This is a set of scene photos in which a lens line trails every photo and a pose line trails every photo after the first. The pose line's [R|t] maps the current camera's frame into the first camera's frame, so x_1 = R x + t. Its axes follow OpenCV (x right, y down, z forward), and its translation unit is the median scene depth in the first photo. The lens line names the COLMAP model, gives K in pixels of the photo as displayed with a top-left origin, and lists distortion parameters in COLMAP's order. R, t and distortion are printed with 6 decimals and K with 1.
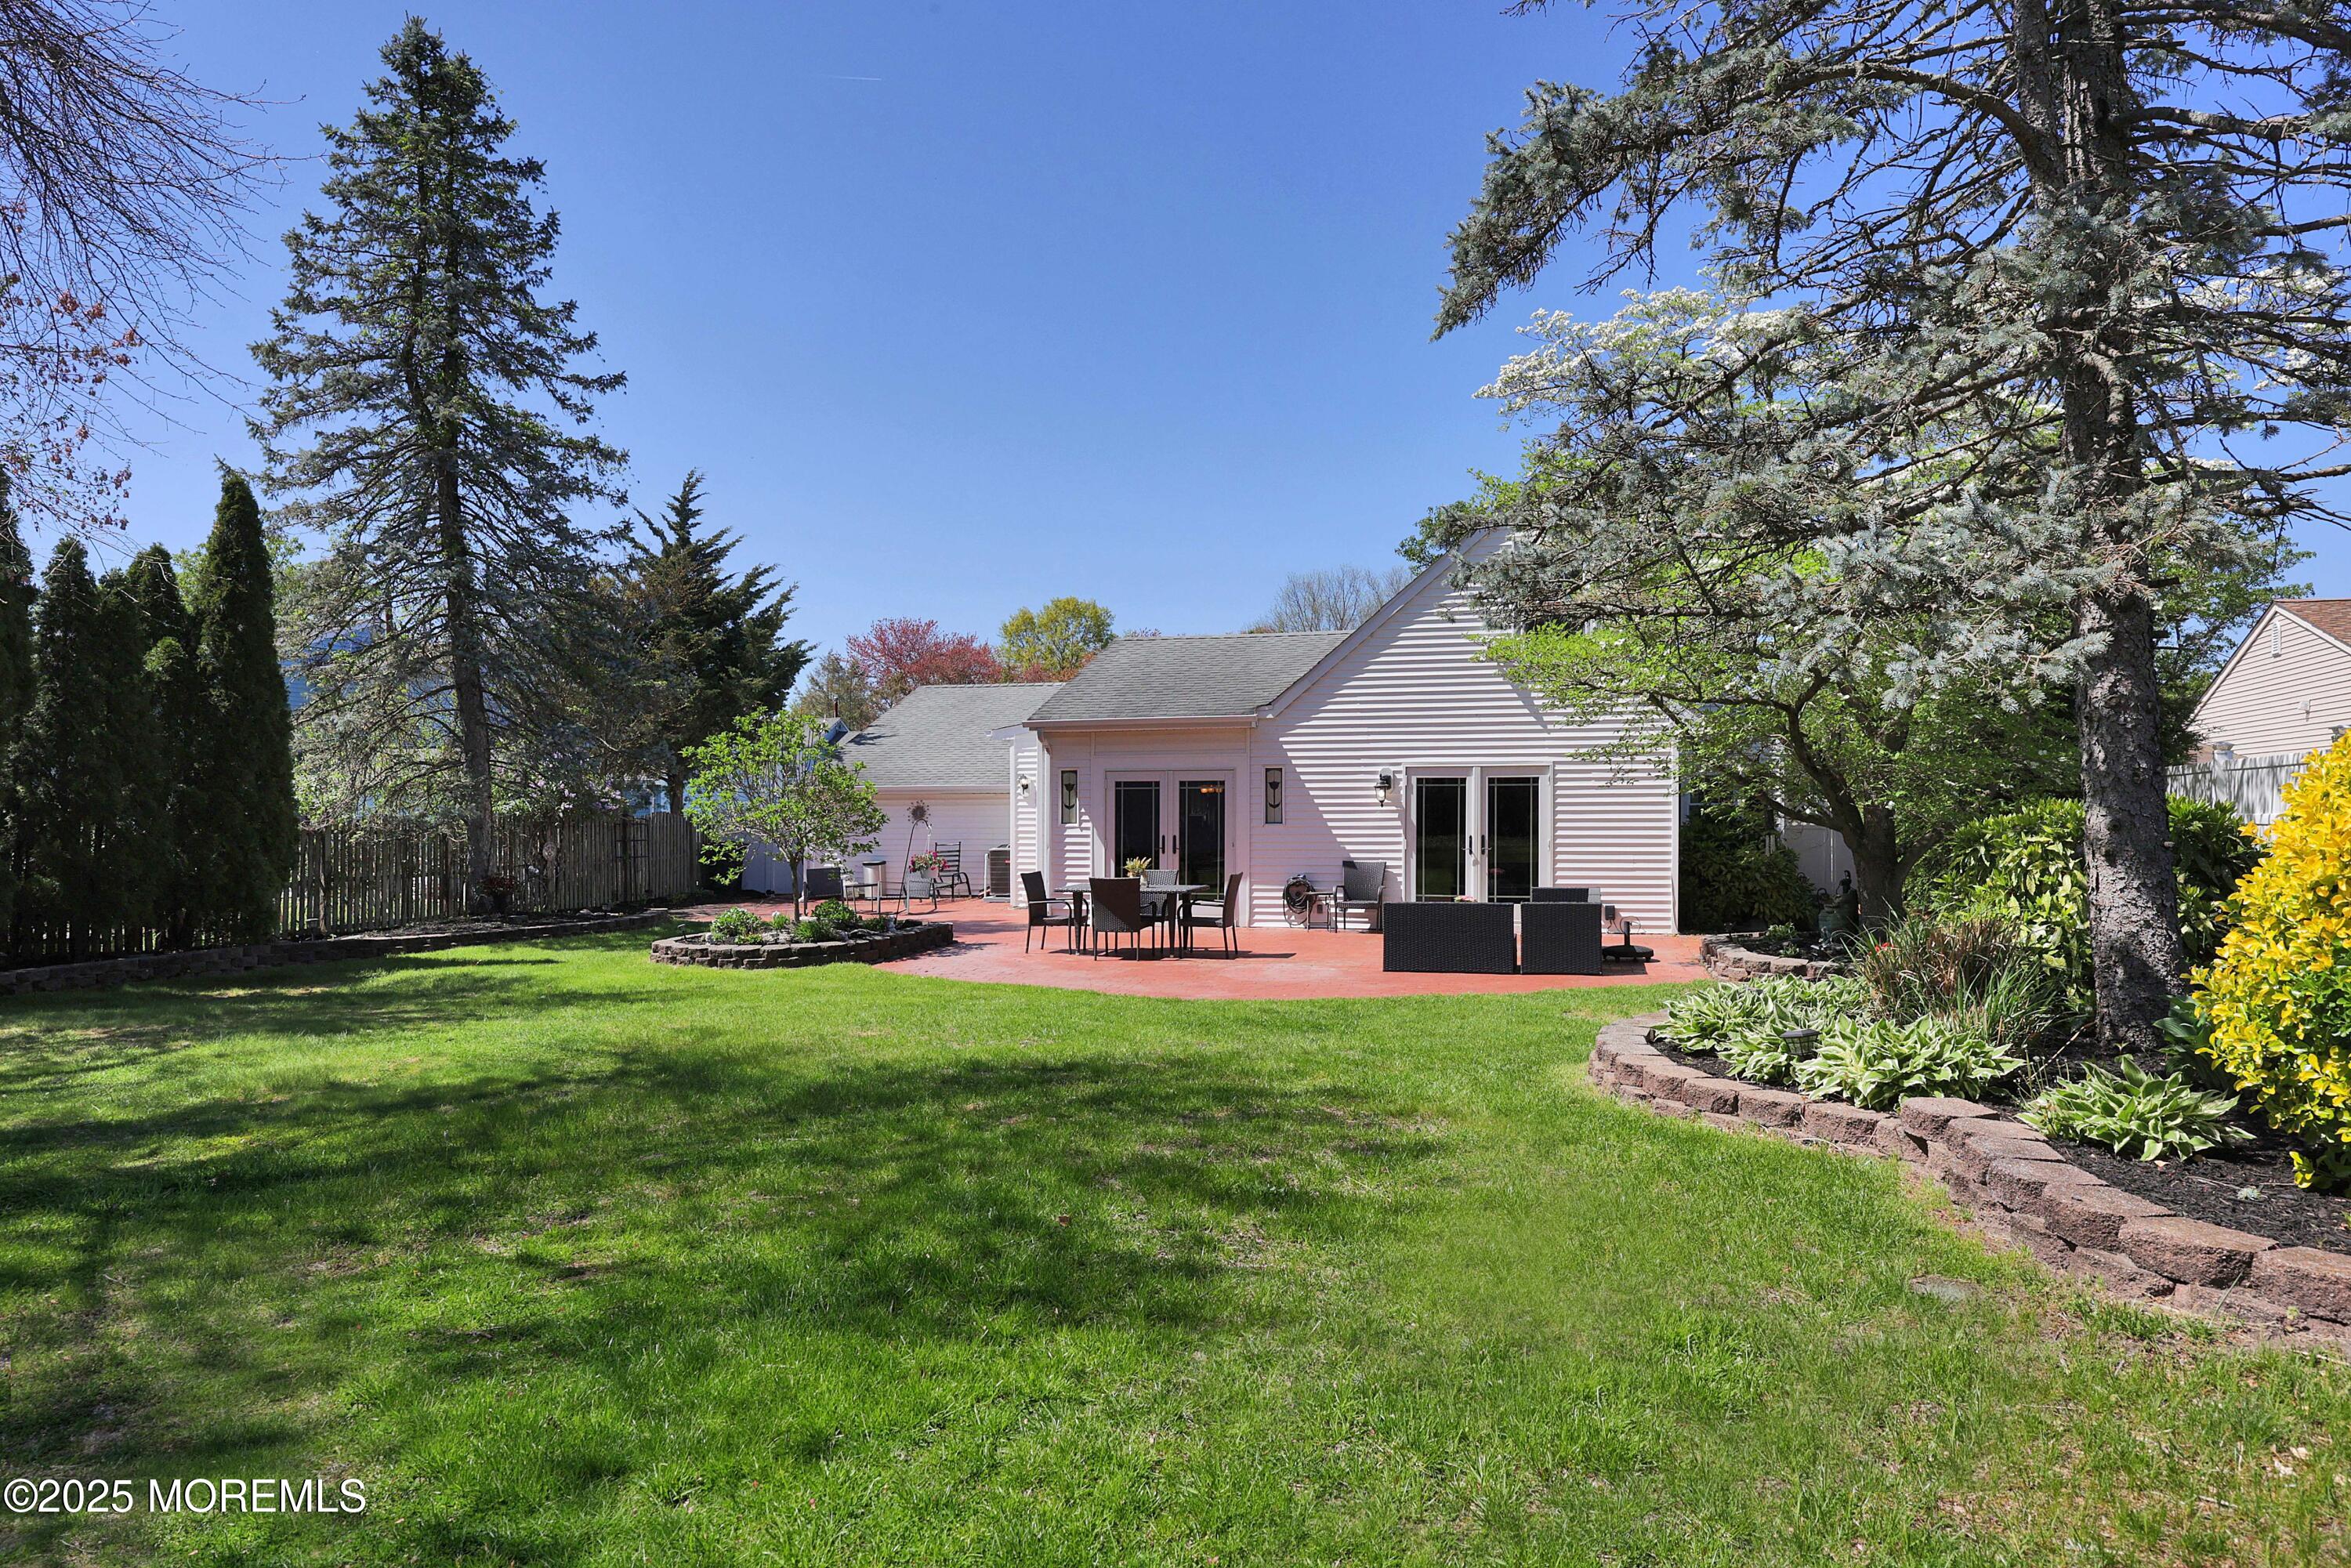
lens RADIAL K [[1431.6, 0, 1231.5], [0, 1431.6, 771.3], [0, 0, 1]] dist [-0.000498, 0.005606]
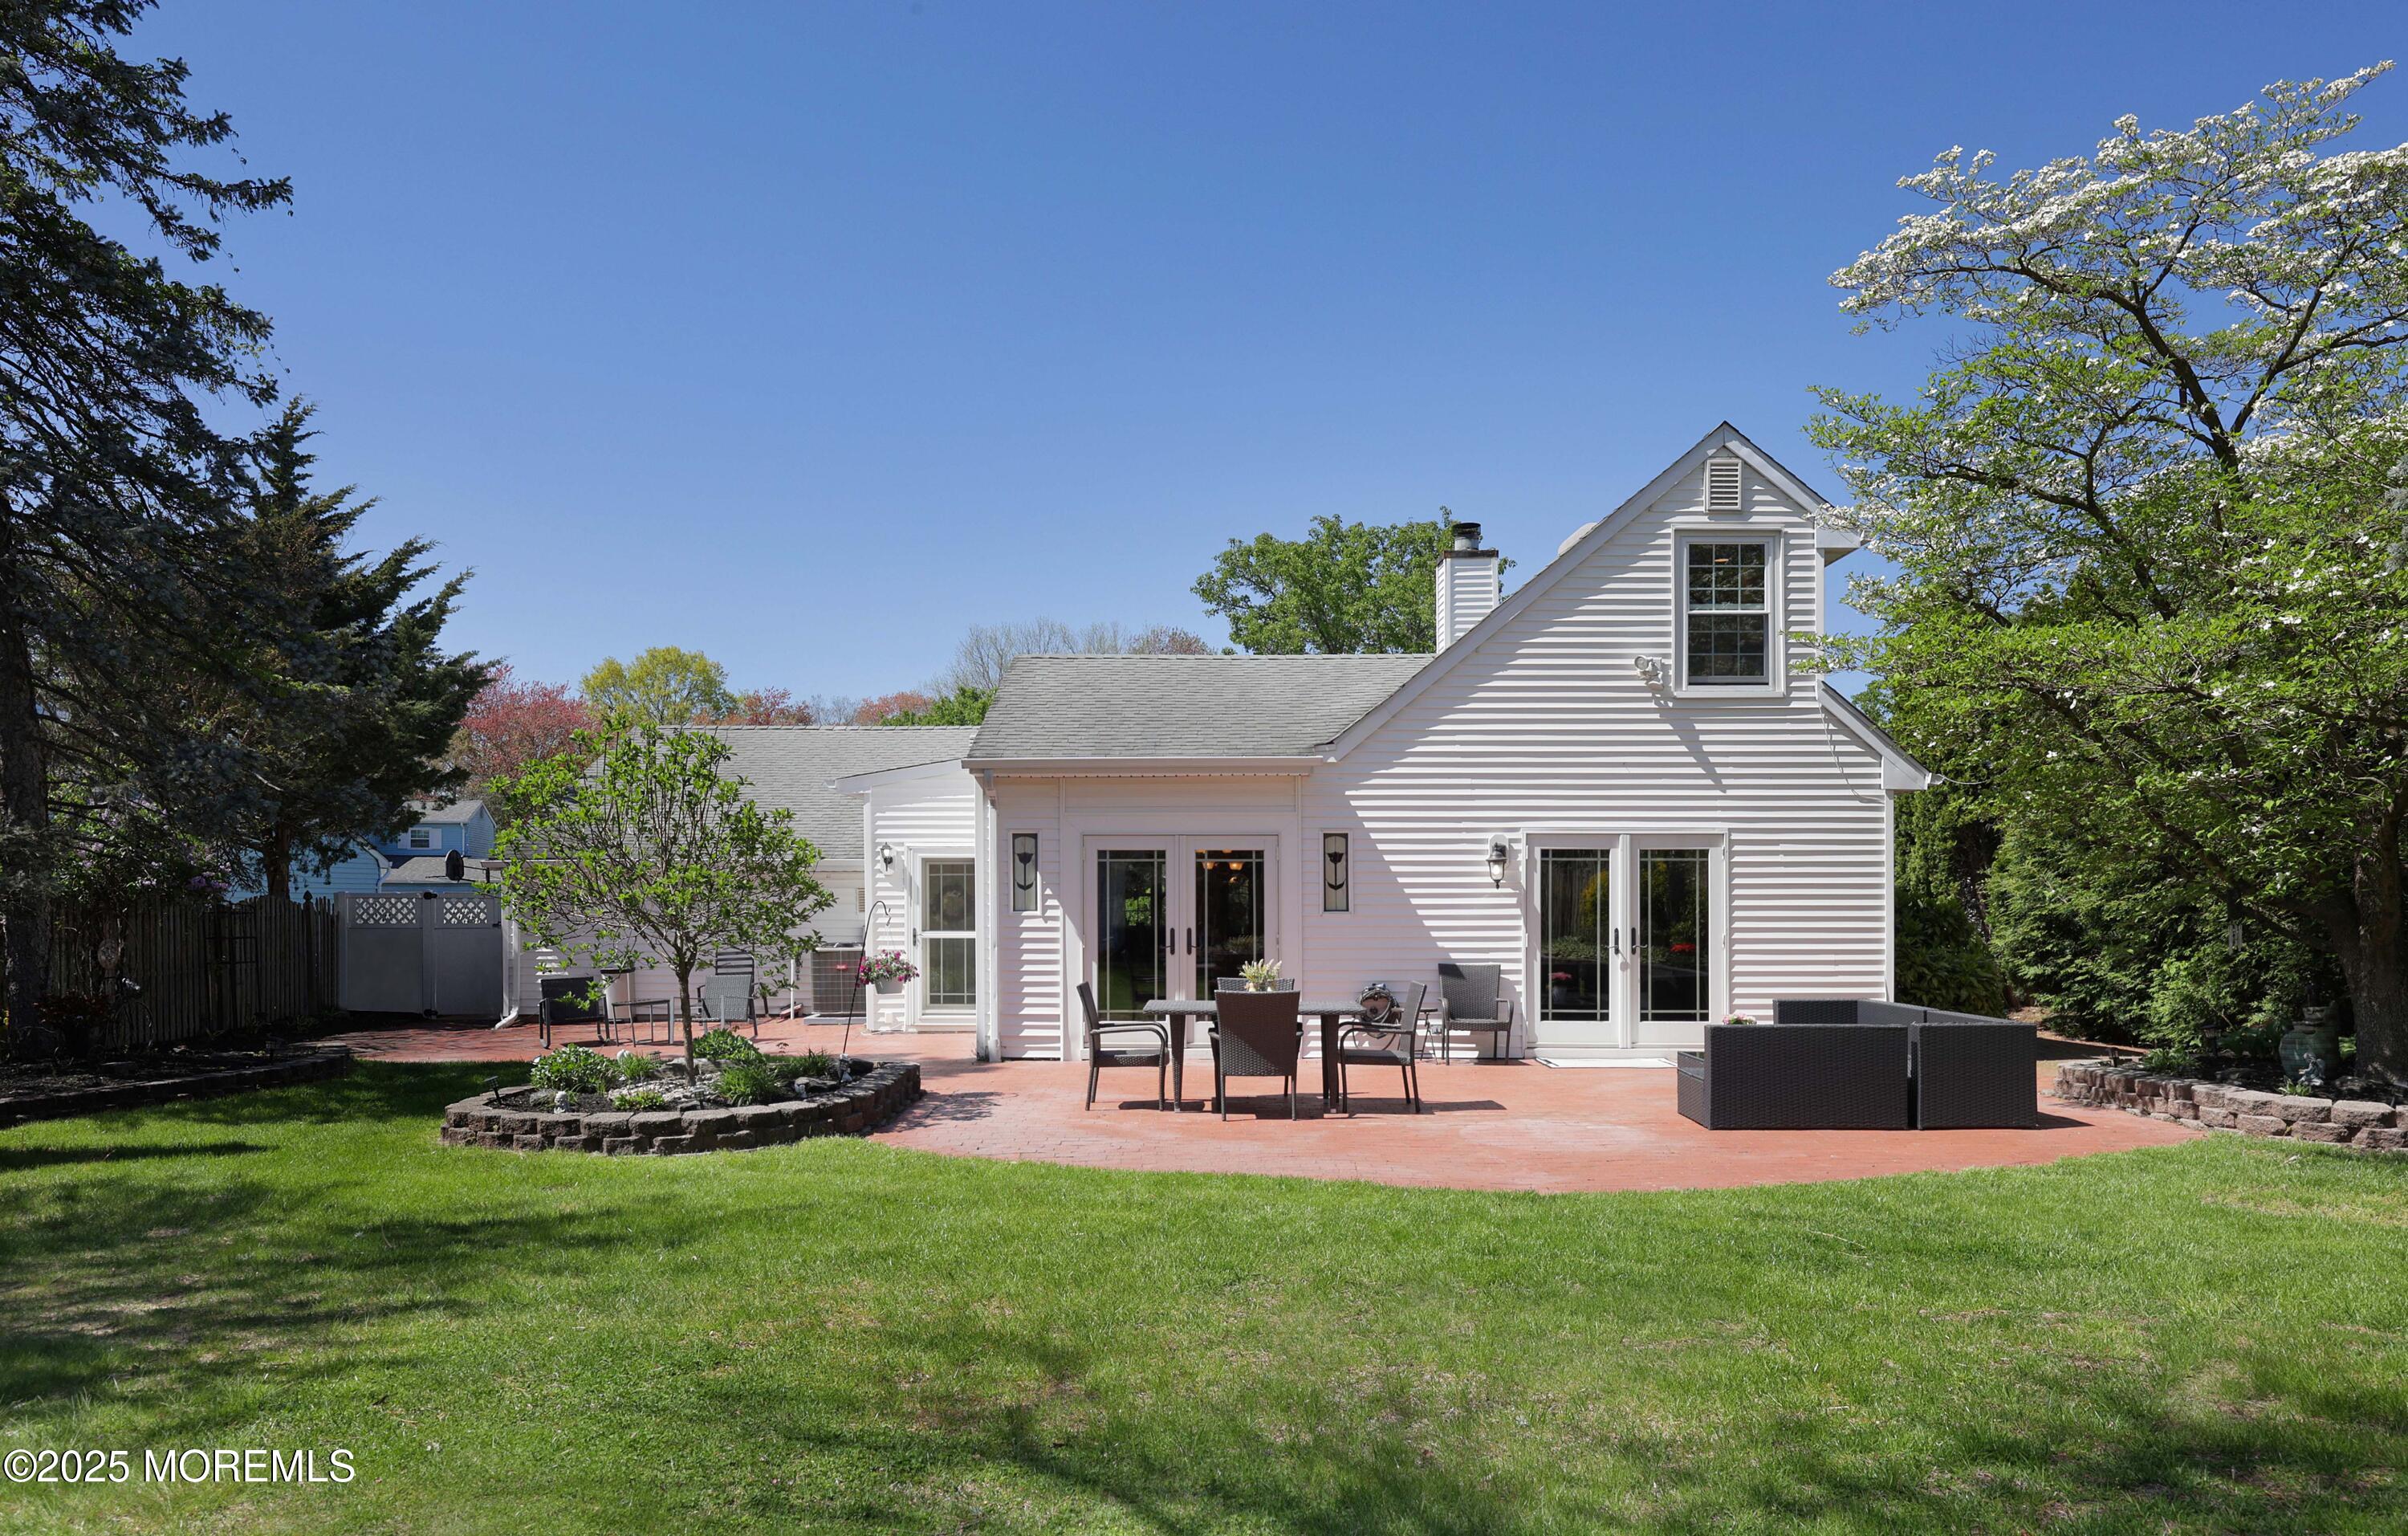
lens RADIAL K [[1608.5, 0, 1254.7], [0, 1608.5, 889.8], [0, 0, 1]] dist [0.001913, -0.000672]
pose [[0.969476, 0.006903, 0.245087, -0.209204], [-0.010919, 0.999827, 0.015033, 0.014447], [-0.244941, -0.017250, 0.969384, 0.243863]]
